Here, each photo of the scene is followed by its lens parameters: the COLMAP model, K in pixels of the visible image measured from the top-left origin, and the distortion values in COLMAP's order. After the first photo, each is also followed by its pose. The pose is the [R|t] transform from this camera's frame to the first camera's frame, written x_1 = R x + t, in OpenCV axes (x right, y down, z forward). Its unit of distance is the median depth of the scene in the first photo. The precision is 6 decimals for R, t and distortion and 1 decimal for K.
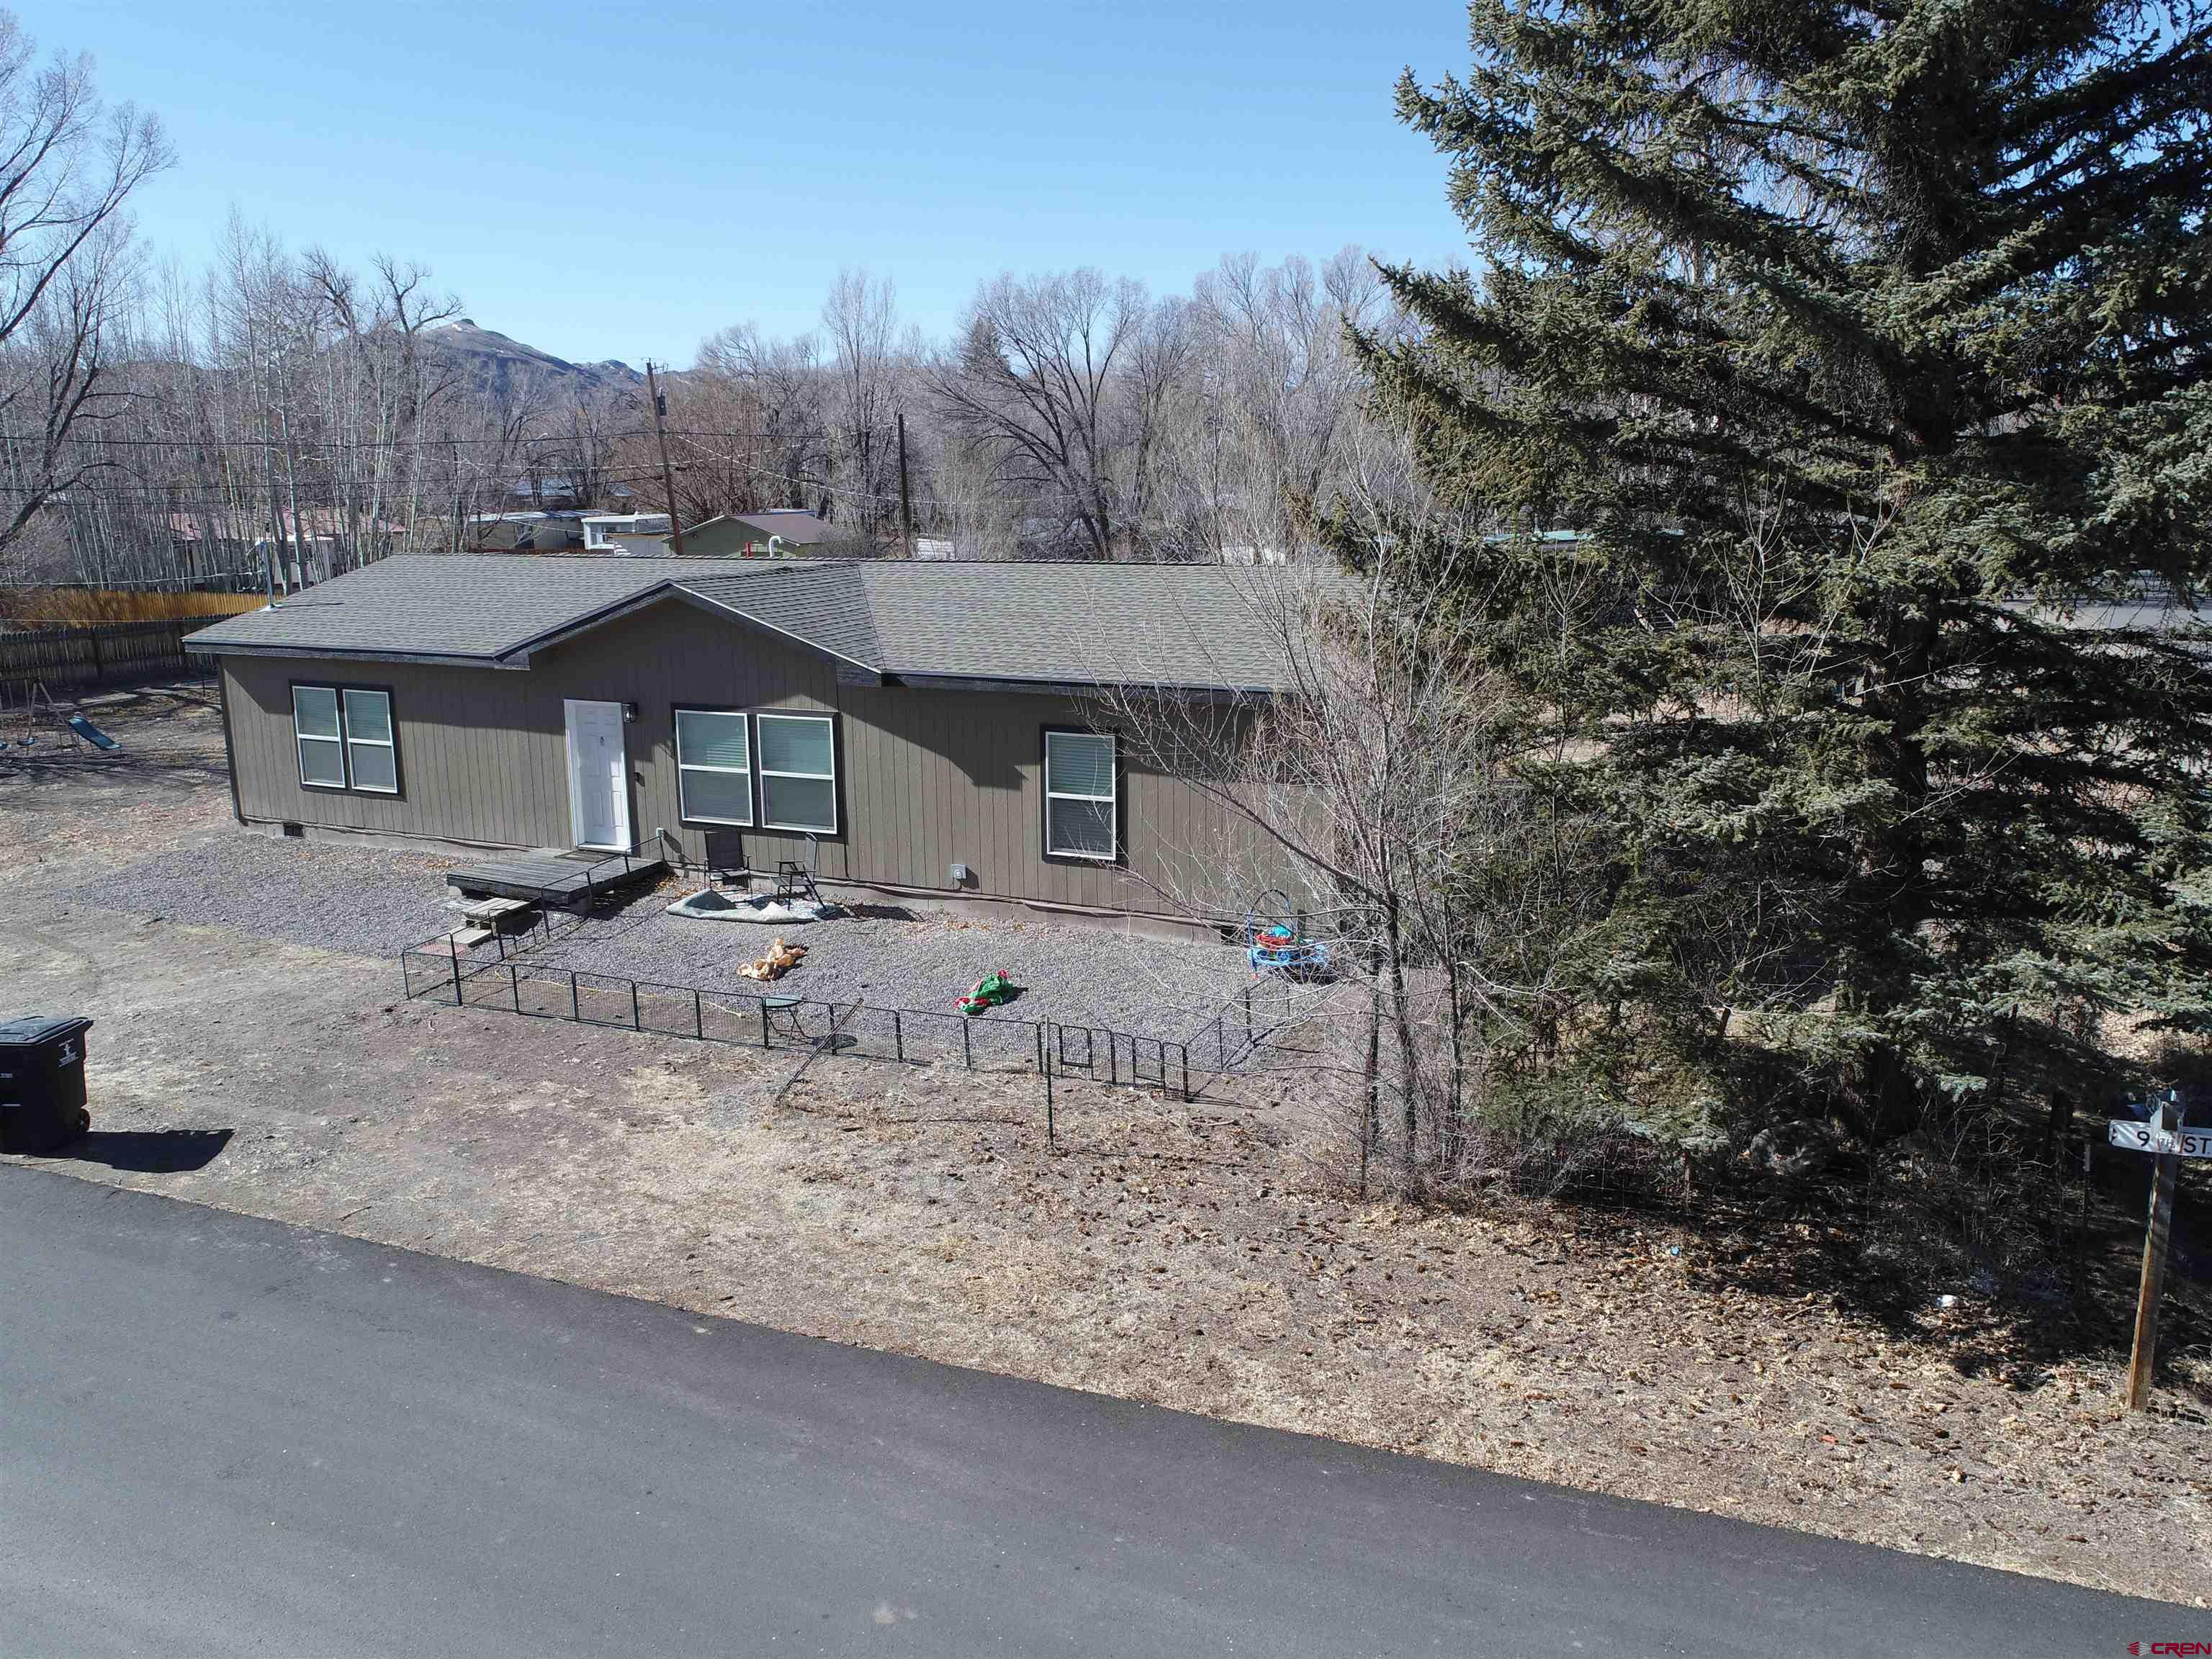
lens RADIAL K [[1683.4, 0, 1099.7], [0, 1683.4, 827.1], [0, 0, 1]] dist [-0.001382, 0.010150]
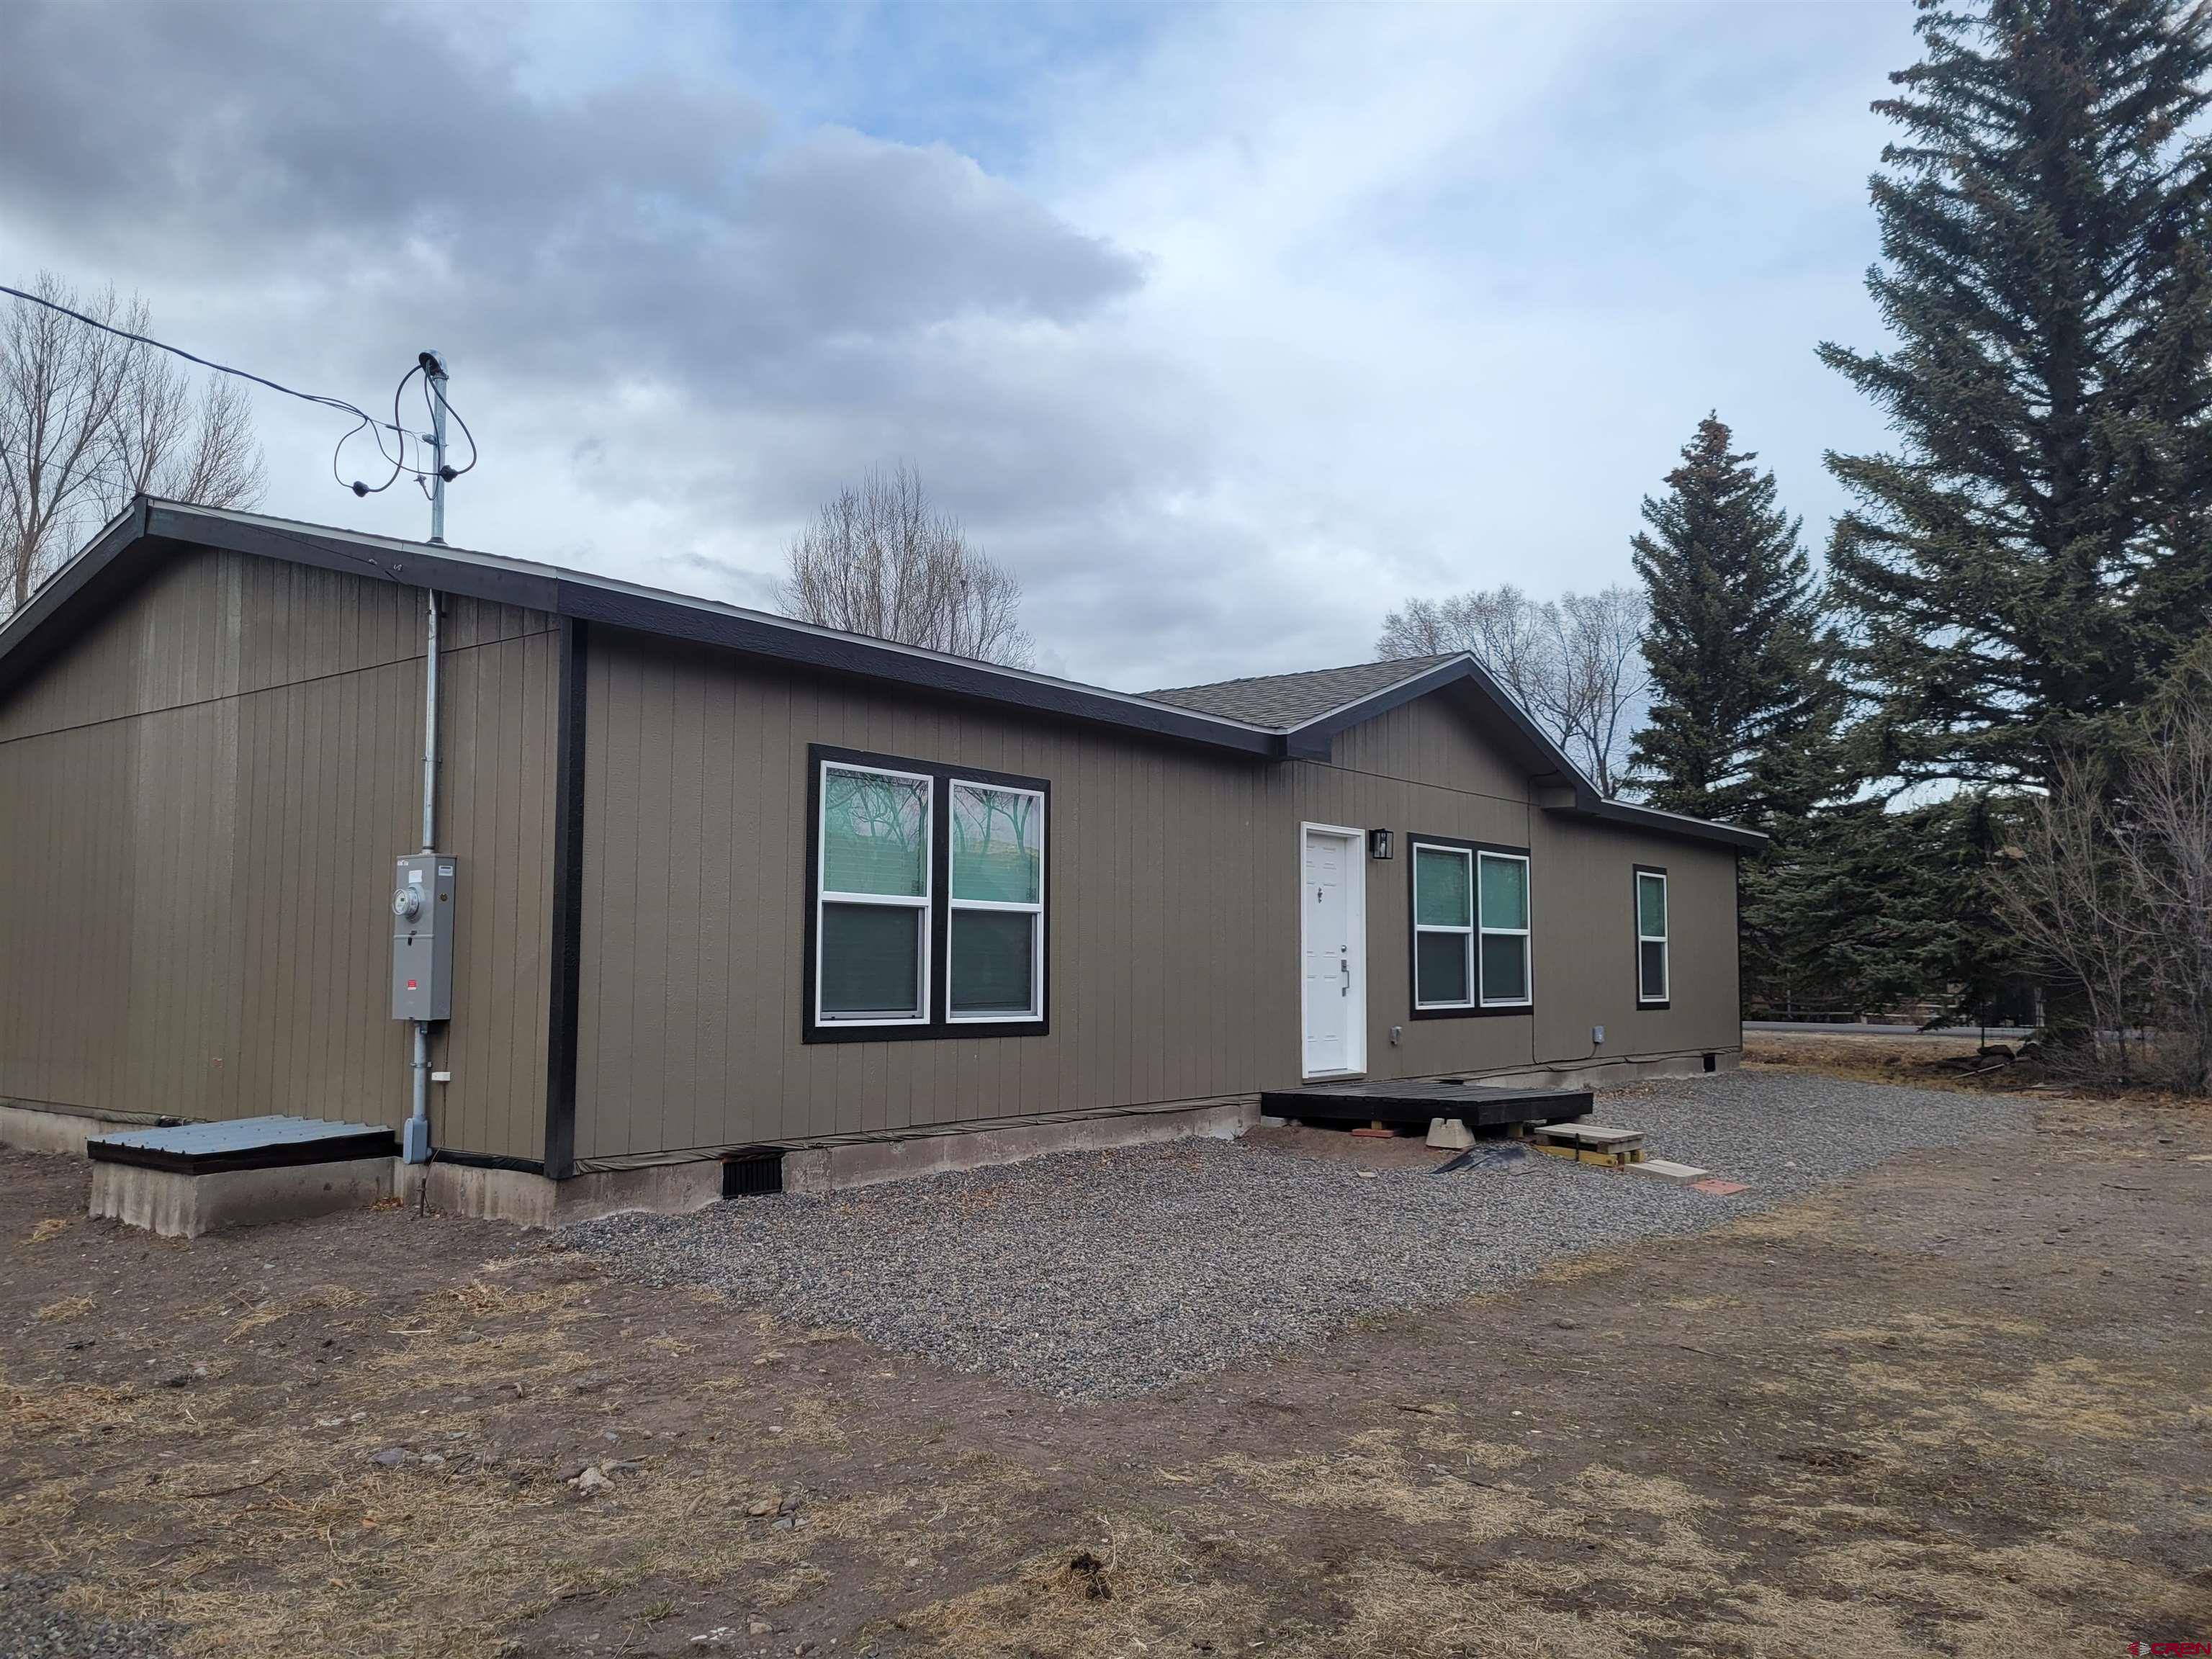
lens RADIAL K [[1677.3, 0, 1093.5], [0, 1677.3, 842.6], [0, 0, 1]] dist [0.016233, -0.023000]
pose [[0.231994, 0.084132, 0.969072, -0.965812], [0.190502, 0.973030, -0.130082, -0.006945], [-0.953880, 0.214789, 0.209710, 1.016031]]
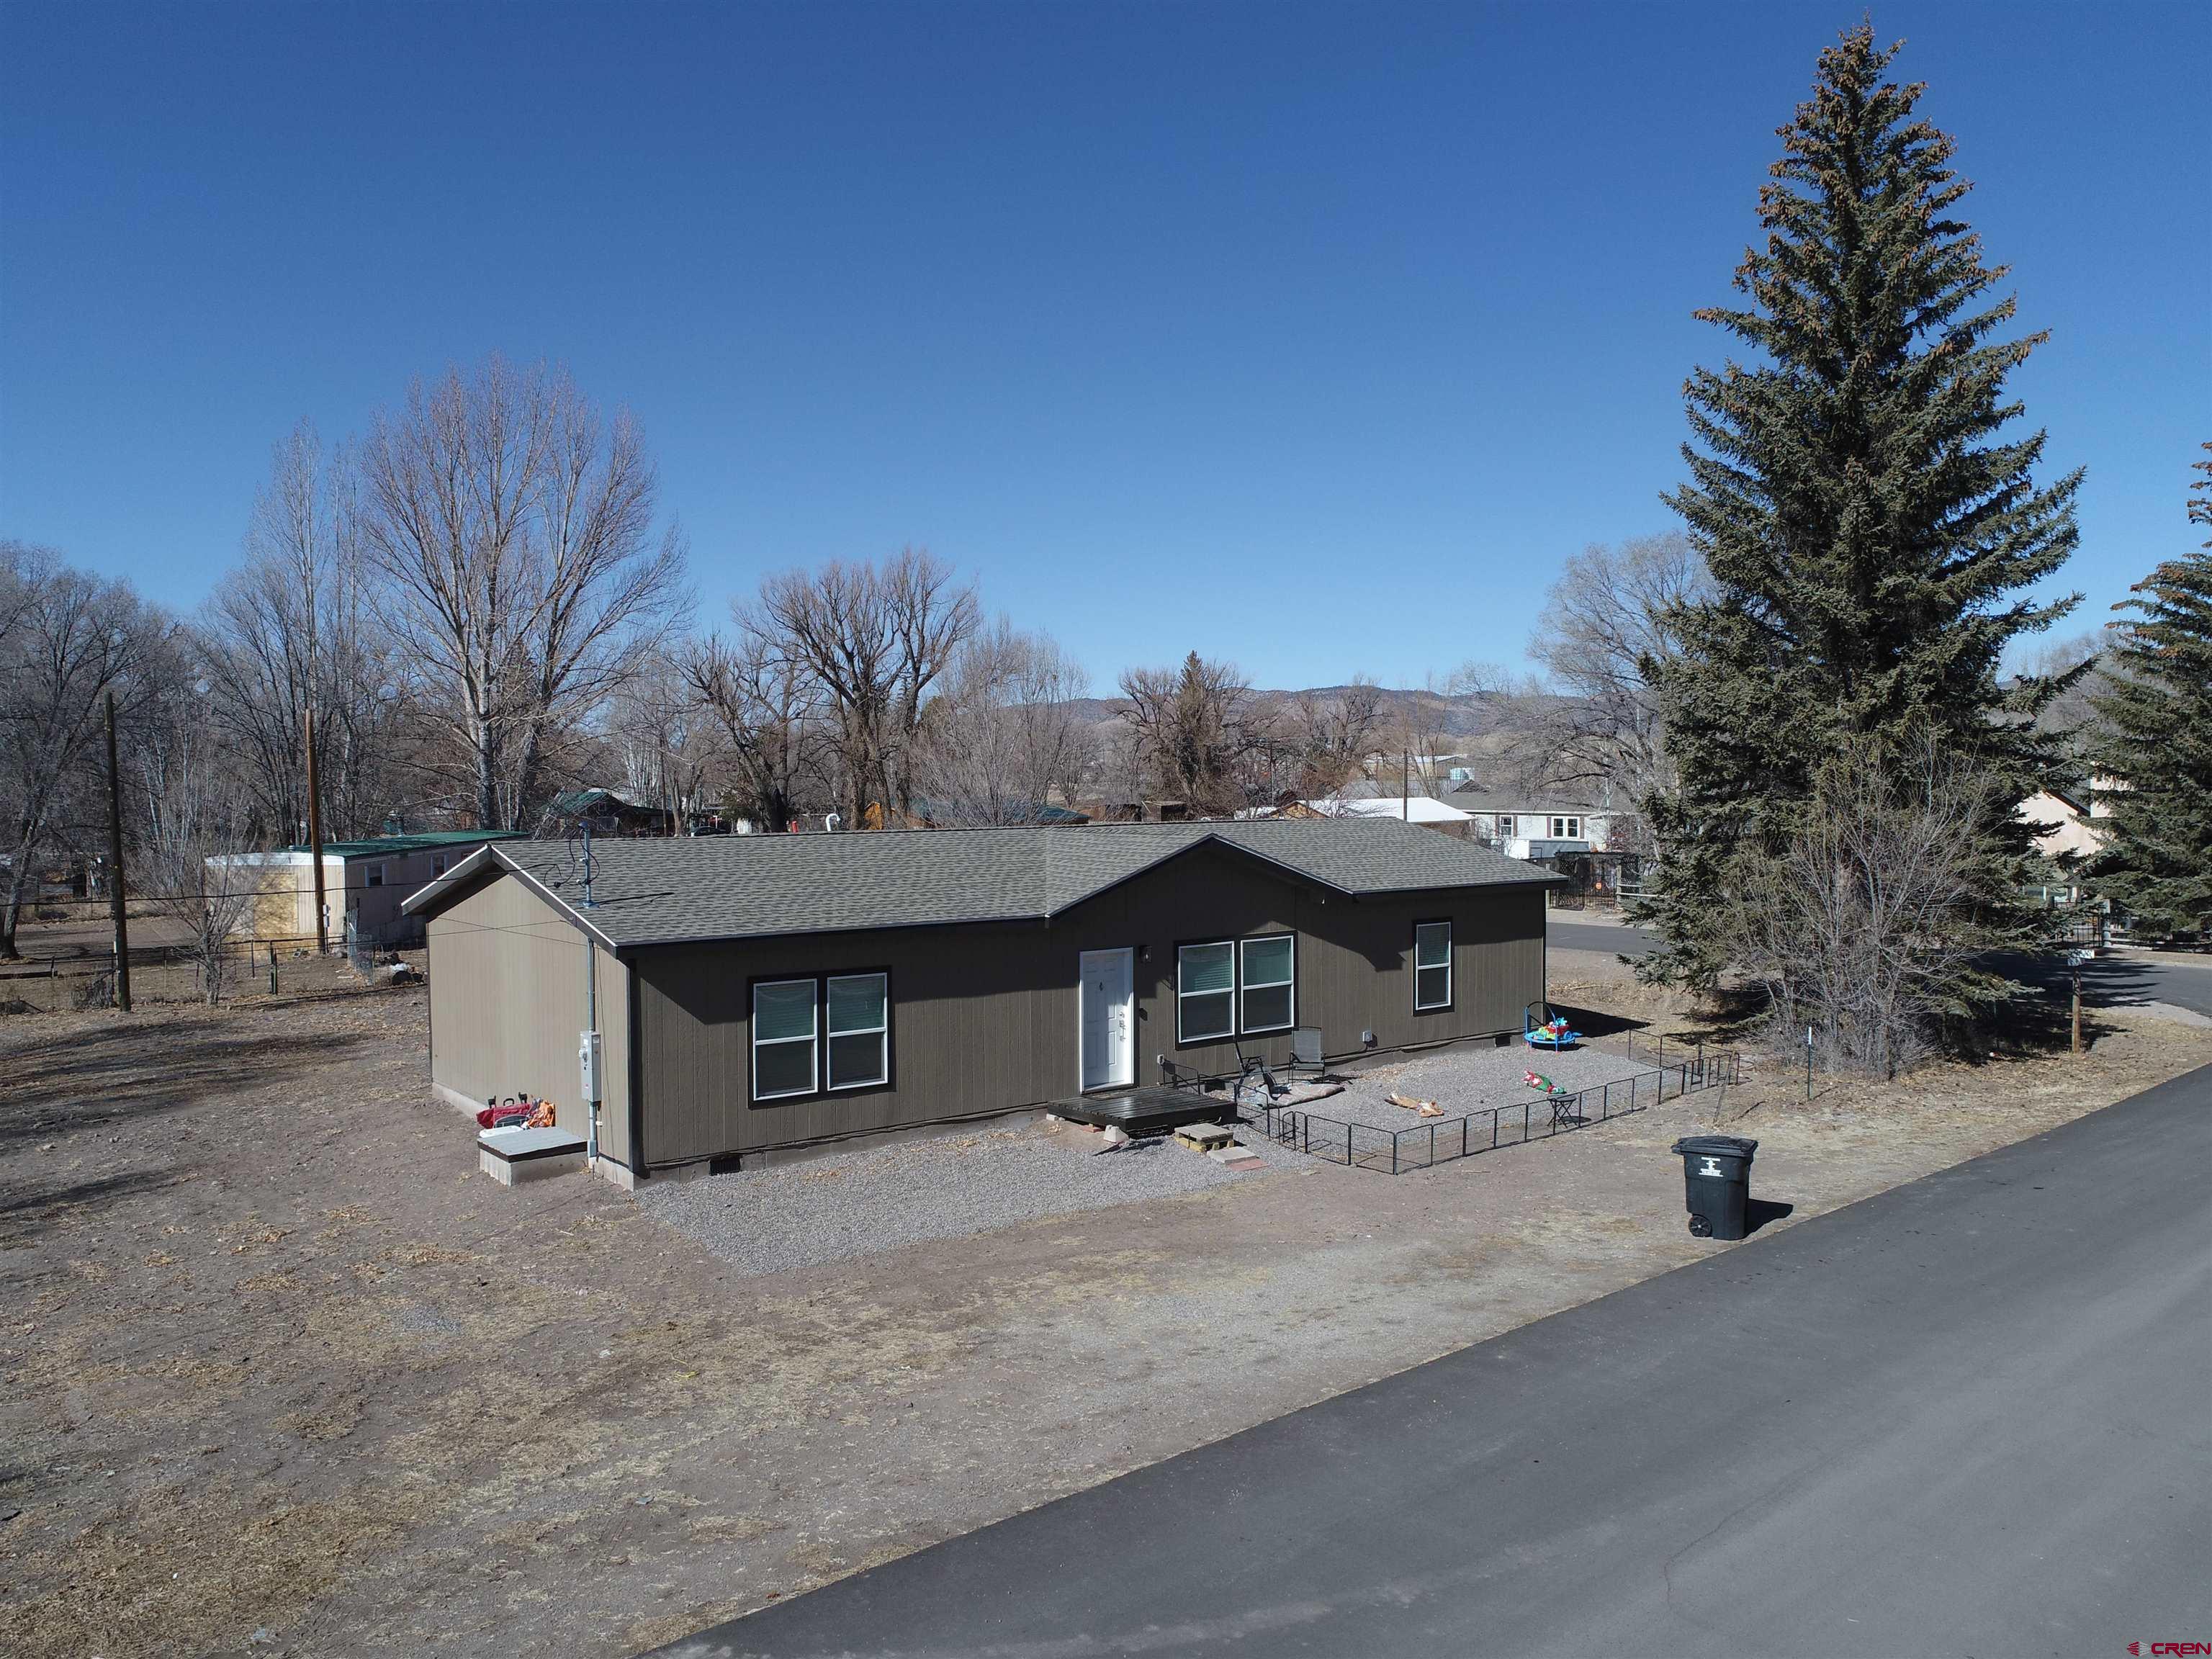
lens RADIAL K [[1683.4, 0, 1123.0], [0, 1683.4, 832.8], [0, 0, 1]] dist [-0.001382, 0.010150]
pose [[0.442135, -0.019722, 0.896732, -1.351382], [0.187633, 0.979672, -0.070967, -0.074078], [-0.877103, 0.199633, 0.436848, 0.528353]]
